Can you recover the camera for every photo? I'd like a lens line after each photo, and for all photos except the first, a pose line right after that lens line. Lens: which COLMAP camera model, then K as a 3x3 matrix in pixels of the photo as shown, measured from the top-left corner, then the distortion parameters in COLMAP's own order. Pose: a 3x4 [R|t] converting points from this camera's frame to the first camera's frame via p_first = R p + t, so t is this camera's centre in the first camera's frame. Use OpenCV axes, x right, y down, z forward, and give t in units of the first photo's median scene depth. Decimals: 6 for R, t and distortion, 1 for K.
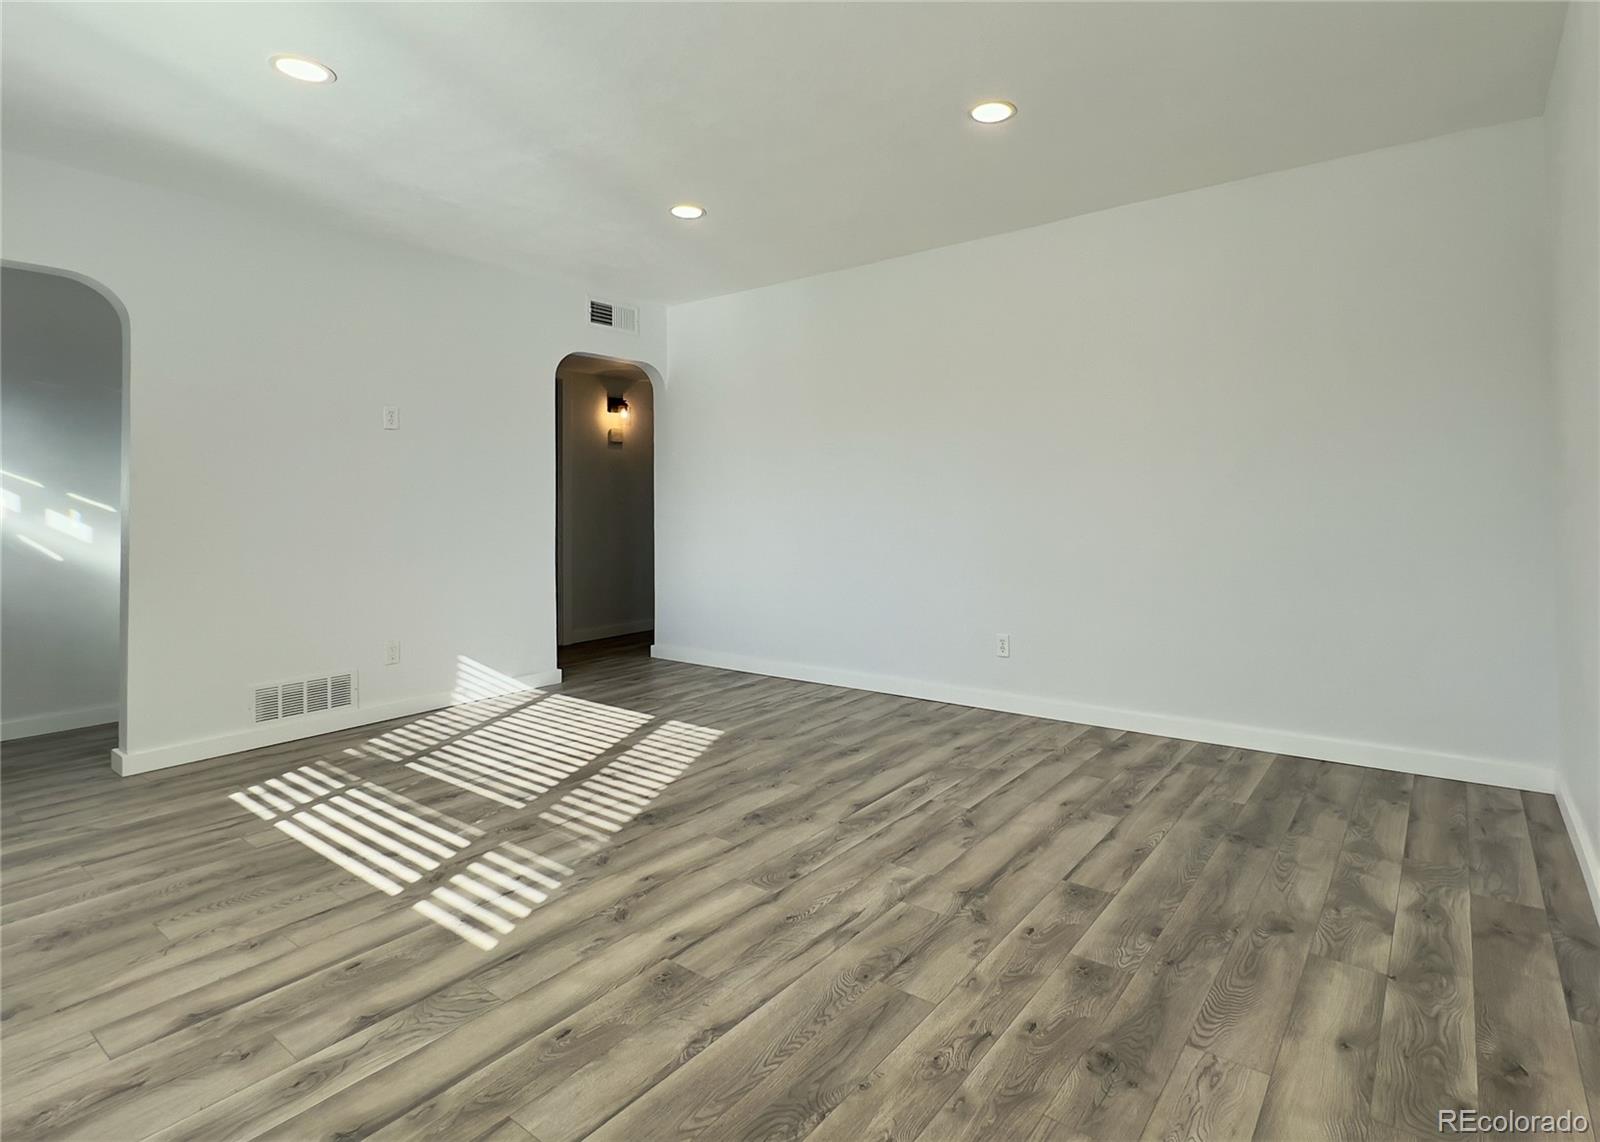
lens RADIAL K [[802.5, 0, 870.5], [0, 802.5, 567.1], [0, 0, 1]] dist [0.013133, -0.000341]
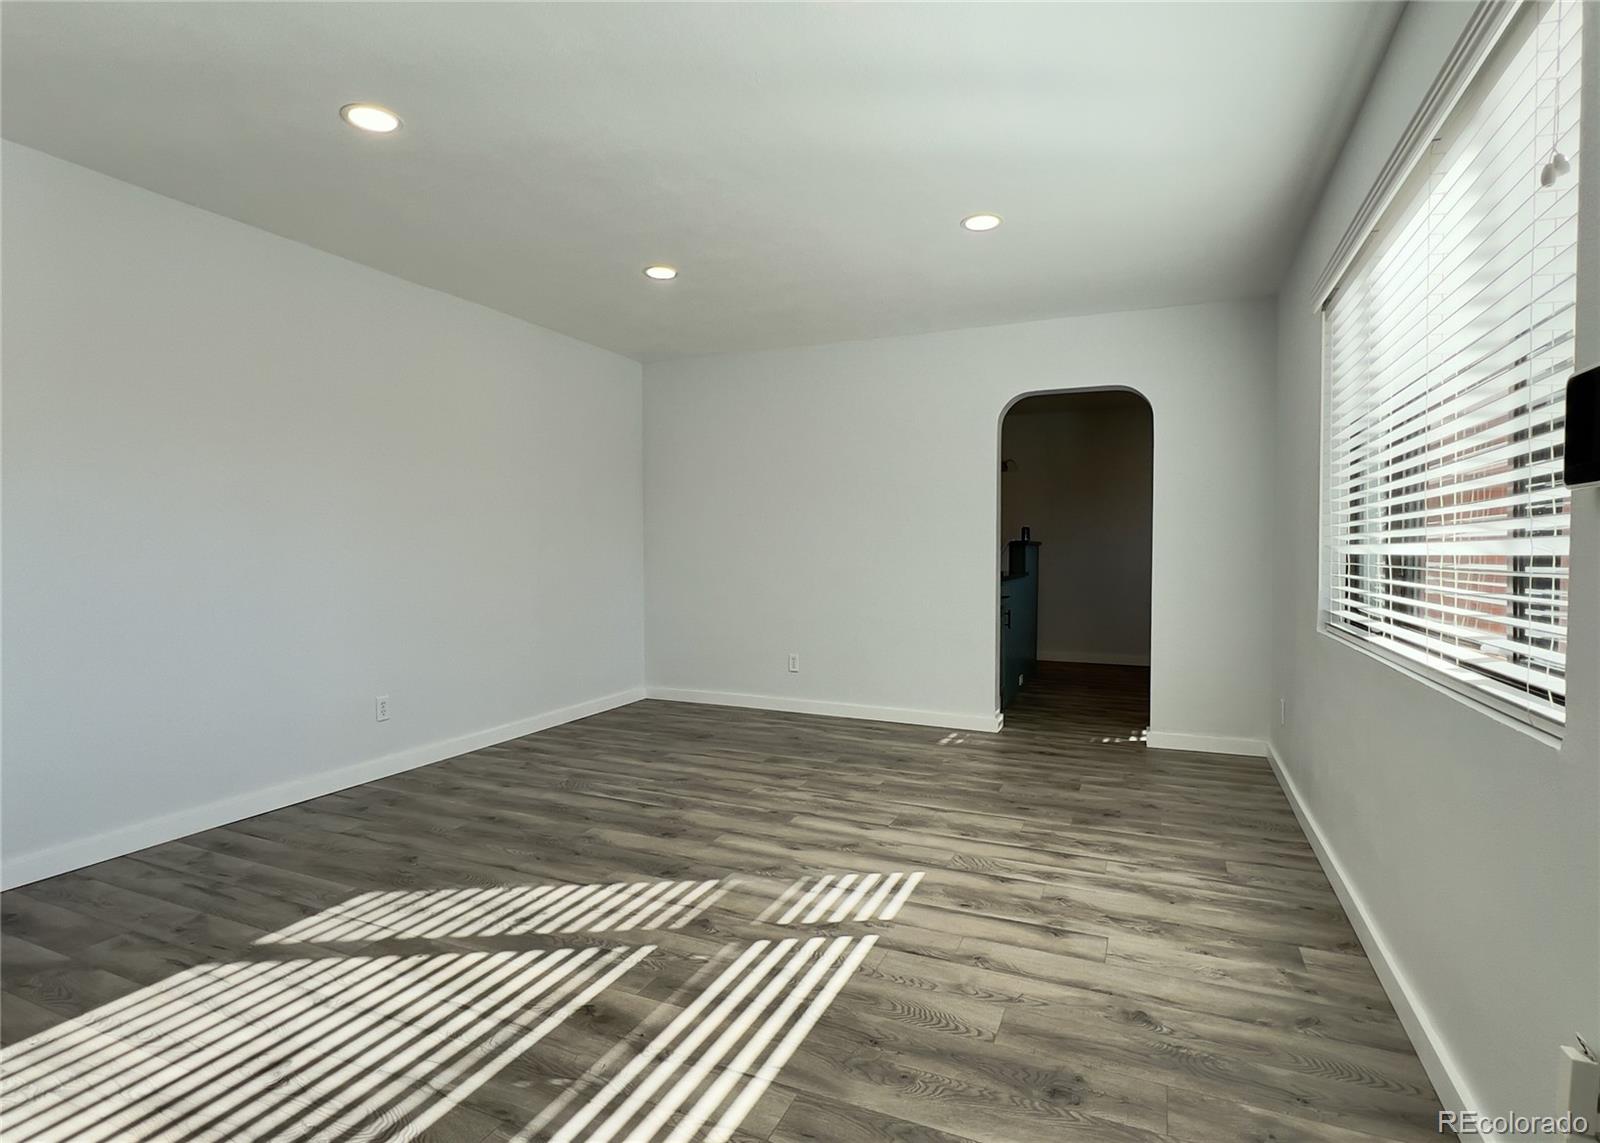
lens RADIAL K [[811.3, 0, 800.0], [0, 811.3, 571.5], [0, 0, 1]] dist [-0.000783, -0.000122]
pose [[-0.206177, -0.009189, 0.978472, -1.620956], [0.082260, 0.996253, 0.026689, -0.084672], [-0.975051, 0.085992, -0.204648, 1.295246]]
